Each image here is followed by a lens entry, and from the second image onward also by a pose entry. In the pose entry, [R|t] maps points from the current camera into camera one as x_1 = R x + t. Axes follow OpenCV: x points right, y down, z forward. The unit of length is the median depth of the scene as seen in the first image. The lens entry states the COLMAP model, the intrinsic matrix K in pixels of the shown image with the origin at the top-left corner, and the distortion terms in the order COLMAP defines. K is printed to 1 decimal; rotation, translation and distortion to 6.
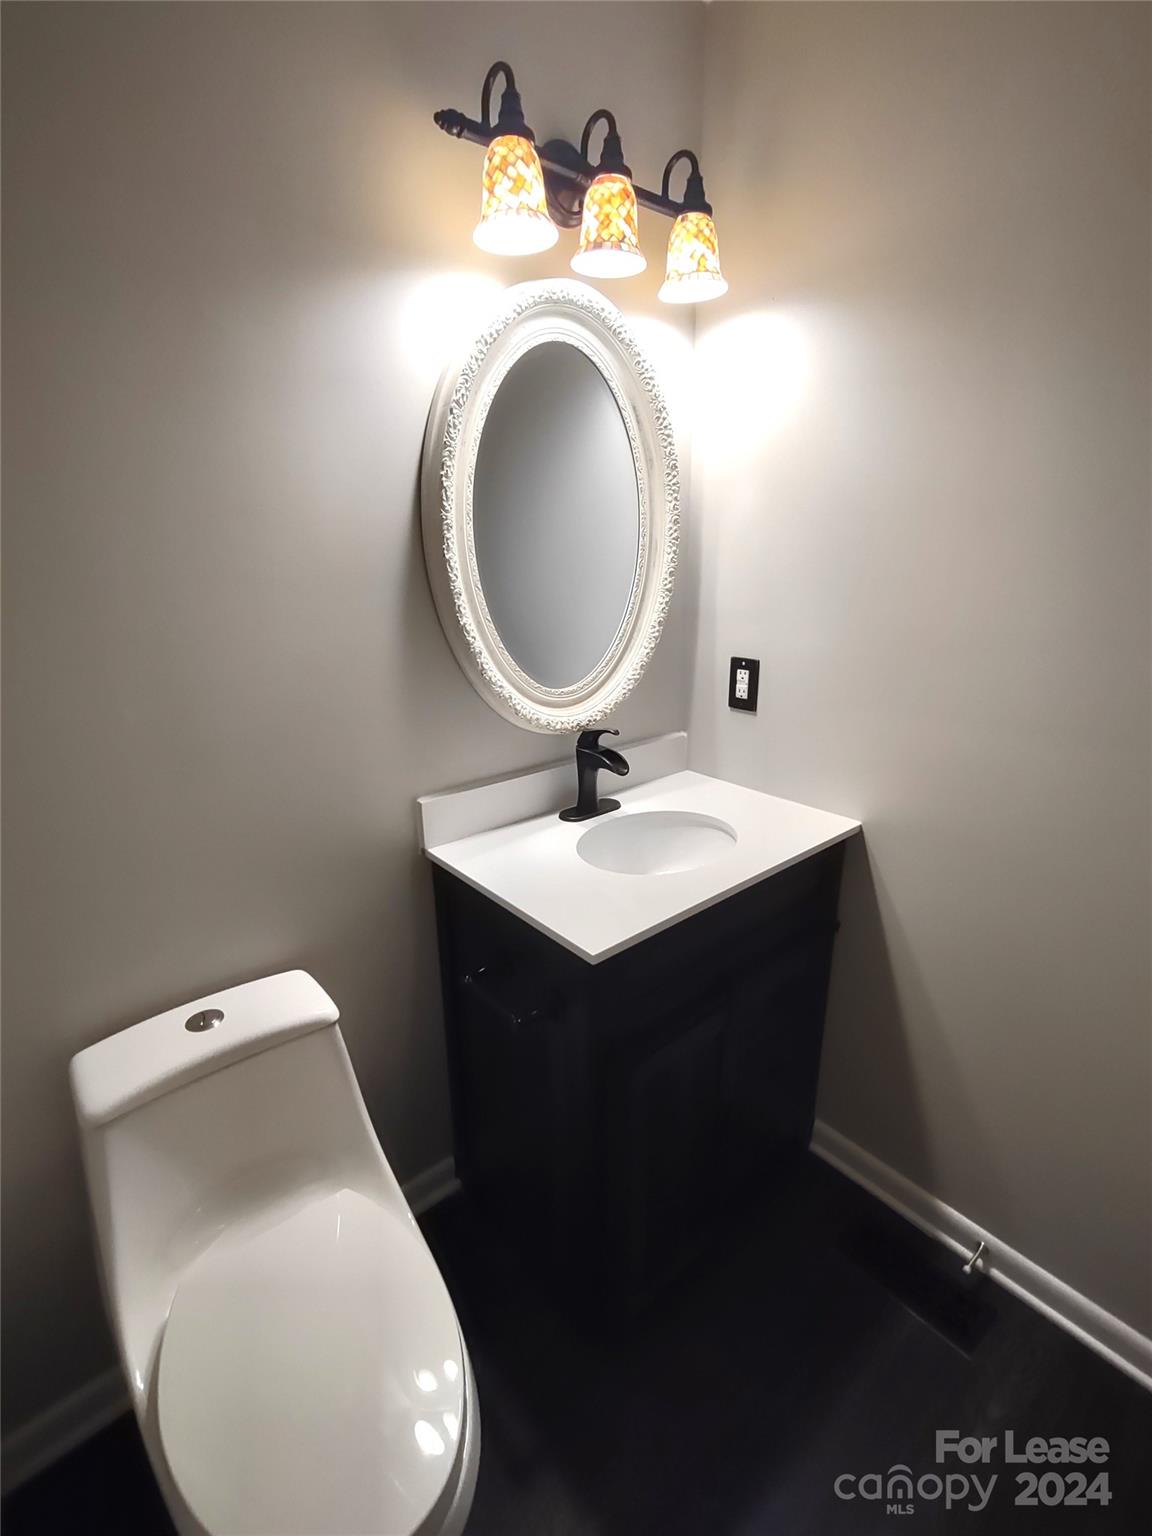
lens RADIAL K [[699.0, 0, 583.2], [0, 699.0, 779.6], [0, 0, 1]] dist [-0.005195, -0.000472]
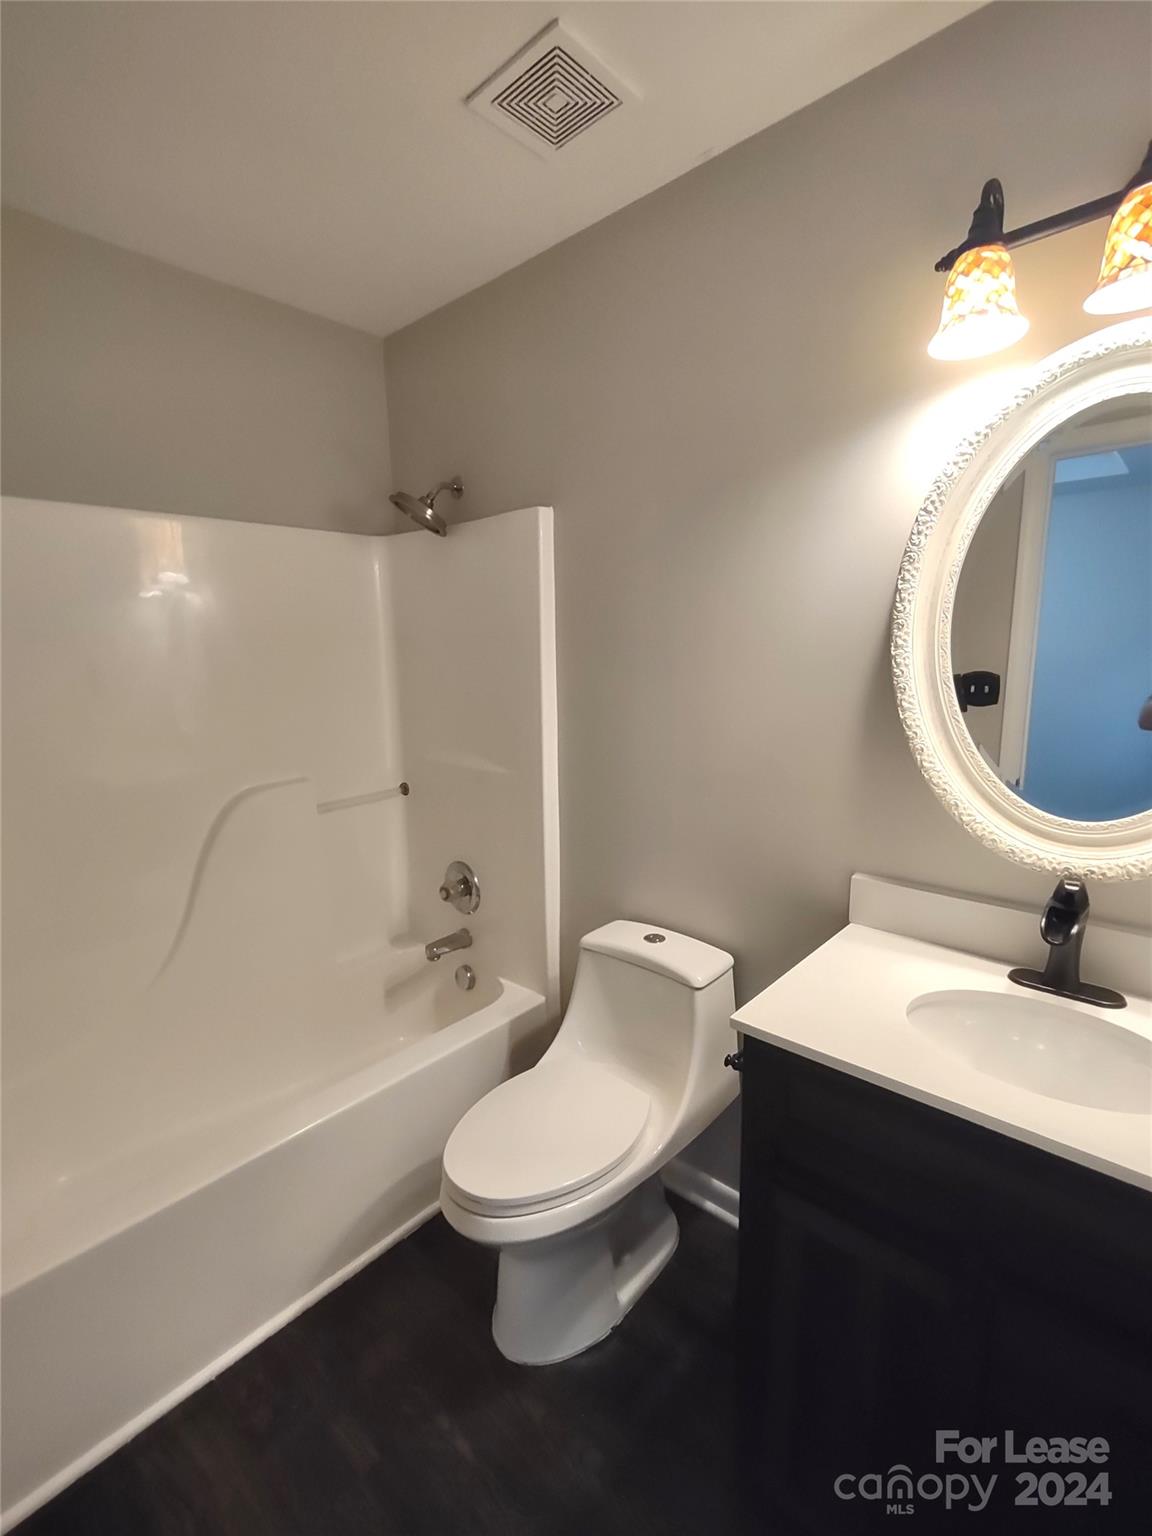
lens RADIAL K [[699.0, 0, 582.1], [0, 699.0, 770.1], [0, 0, 1]] dist [-0.005195, -0.000472]
pose [[0.133112, 0.180977, -0.974437, 0.696478], [-0.298145, 0.944958, 0.134774, -0.136040], [0.945193, 0.272584, 0.179743, 0.365010]]
